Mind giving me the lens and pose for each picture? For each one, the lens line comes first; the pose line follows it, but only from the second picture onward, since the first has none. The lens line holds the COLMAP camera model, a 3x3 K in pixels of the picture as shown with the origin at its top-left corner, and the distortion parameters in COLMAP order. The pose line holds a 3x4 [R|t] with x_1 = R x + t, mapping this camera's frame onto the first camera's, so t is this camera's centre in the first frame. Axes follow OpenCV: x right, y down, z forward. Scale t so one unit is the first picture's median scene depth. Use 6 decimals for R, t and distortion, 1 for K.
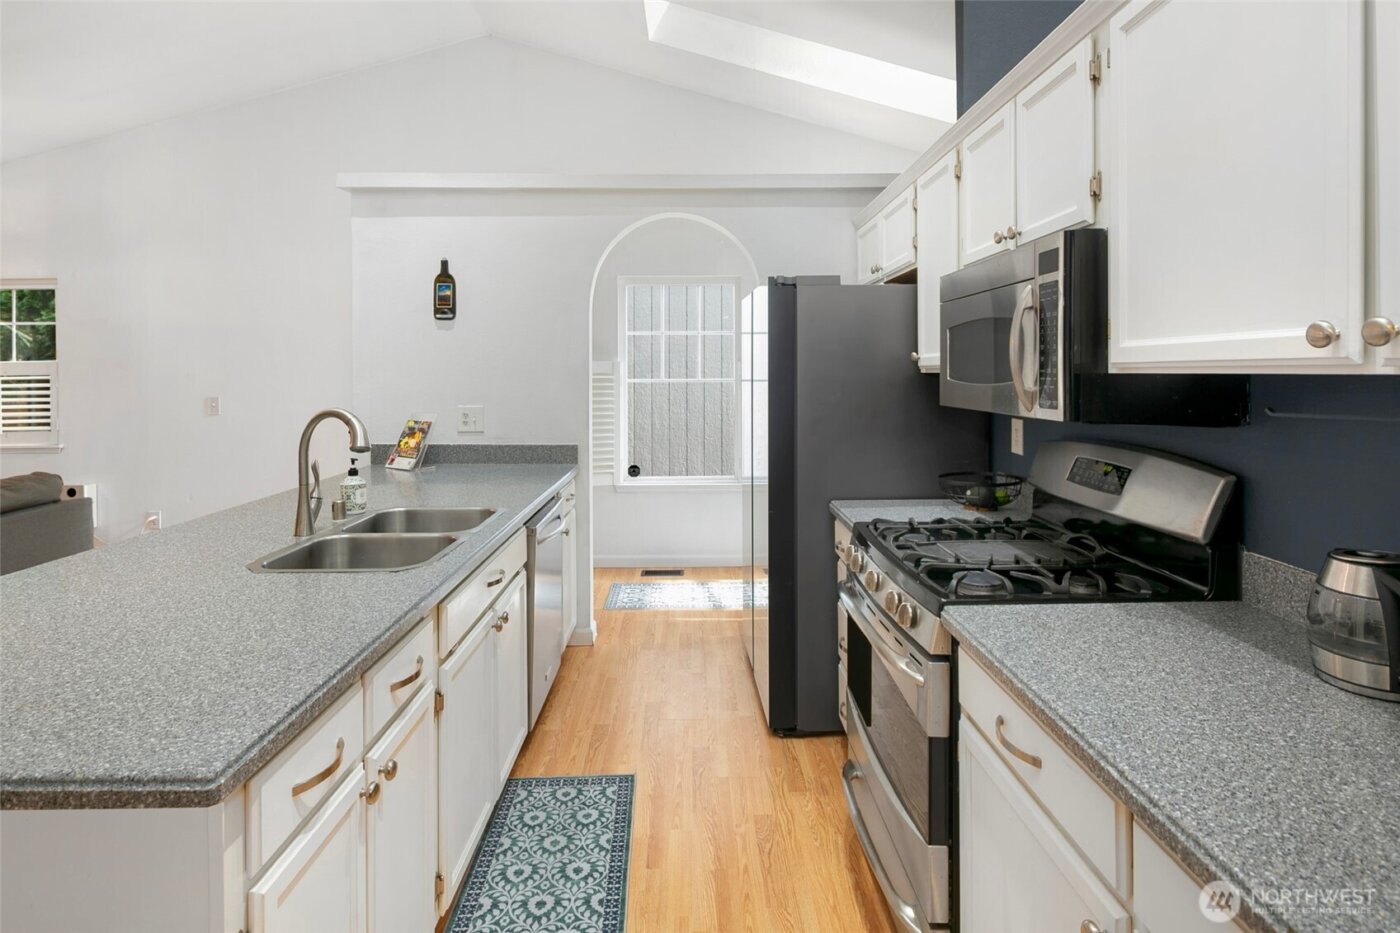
lens RADIAL K [[698.4, 0, 703.1], [0, 698.4, 373.9], [0, 0, 1]] dist [0.001137, 0.000026]
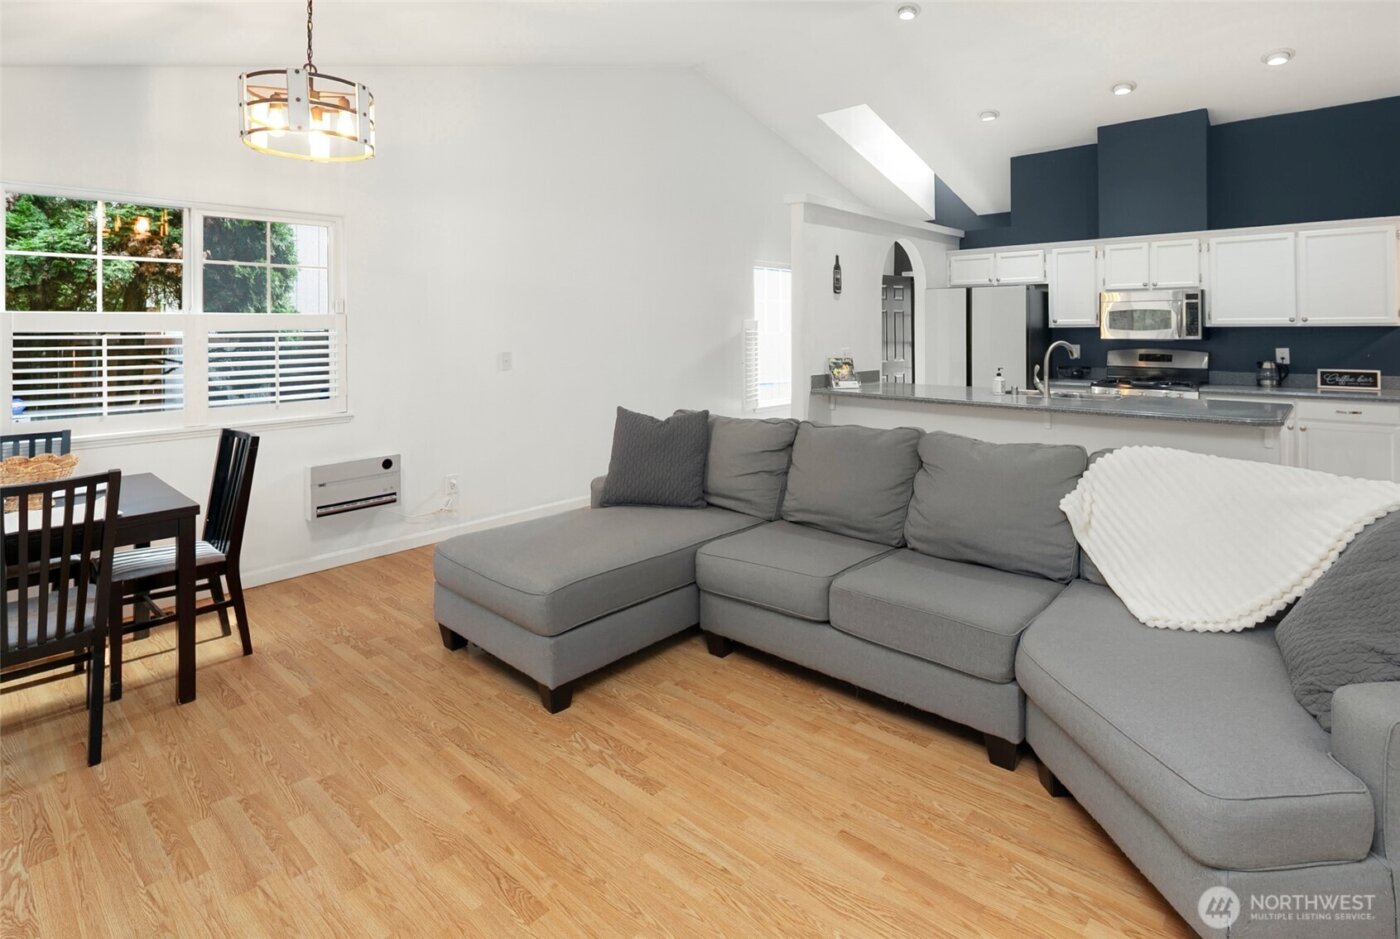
lens RADIAL K [[715.7, 0, 700.1], [0, 715.7, 322.9], [0, 0, 1]] dist [-0.000117, -0.000065]
pose [[0.688929, 0.005155, 0.724810, -1.748795], [0.004379, 0.999927, -0.011274, 0.004863], [-0.724815, 0.010940, 0.688857, 0.117078]]
